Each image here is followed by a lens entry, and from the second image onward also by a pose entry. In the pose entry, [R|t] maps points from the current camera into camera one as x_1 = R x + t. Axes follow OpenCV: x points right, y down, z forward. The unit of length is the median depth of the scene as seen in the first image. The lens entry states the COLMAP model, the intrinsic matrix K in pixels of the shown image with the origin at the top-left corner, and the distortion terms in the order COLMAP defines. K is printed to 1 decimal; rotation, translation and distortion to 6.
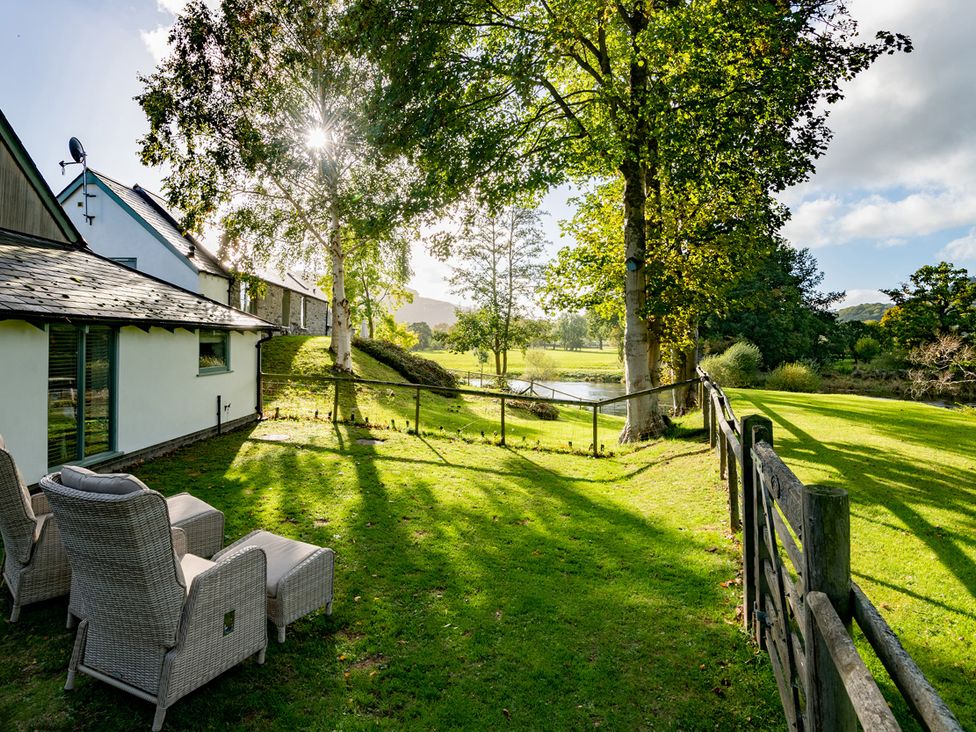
lens RADIAL K [[548.5, 0, 447.0], [0, 548.5, 324.2], [0, 0, 1]] dist [0.003943, -0.008585]
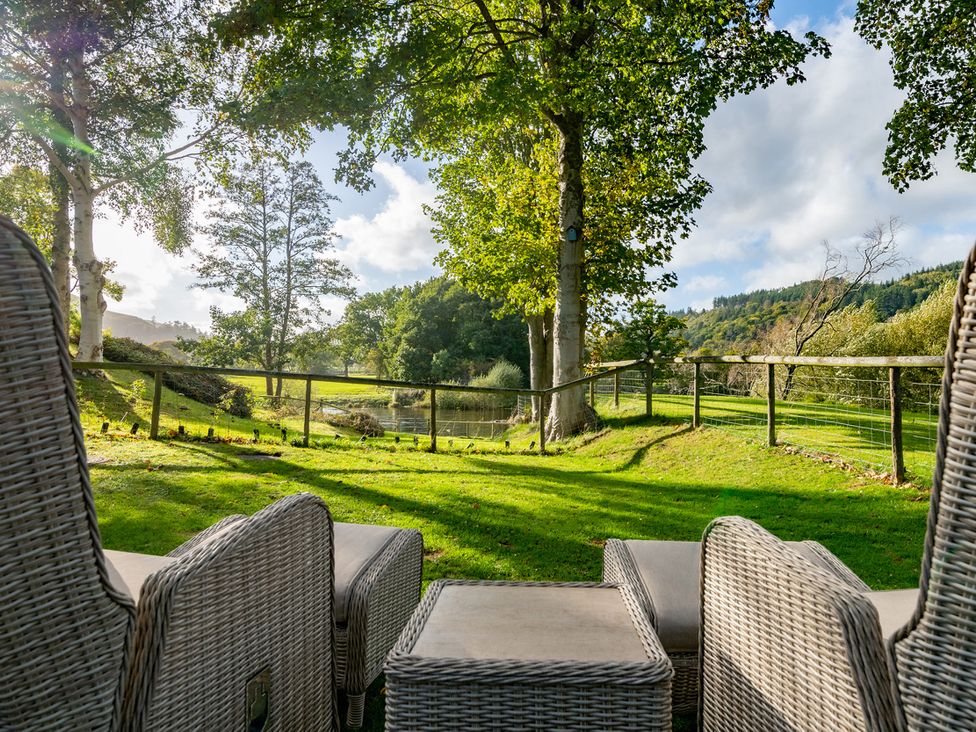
lens RADIAL K [[609.0, 0, 523.5], [0, 609.0, 353.3], [0, 0, 1]] dist [0.008843, -0.013417]
pose [[0.837798, 0.016211, 0.545739, -0.078579], [-0.018165, 0.999833, -0.001813, 0.026362], [-0.545678, -0.008395, 0.837953, 0.071869]]
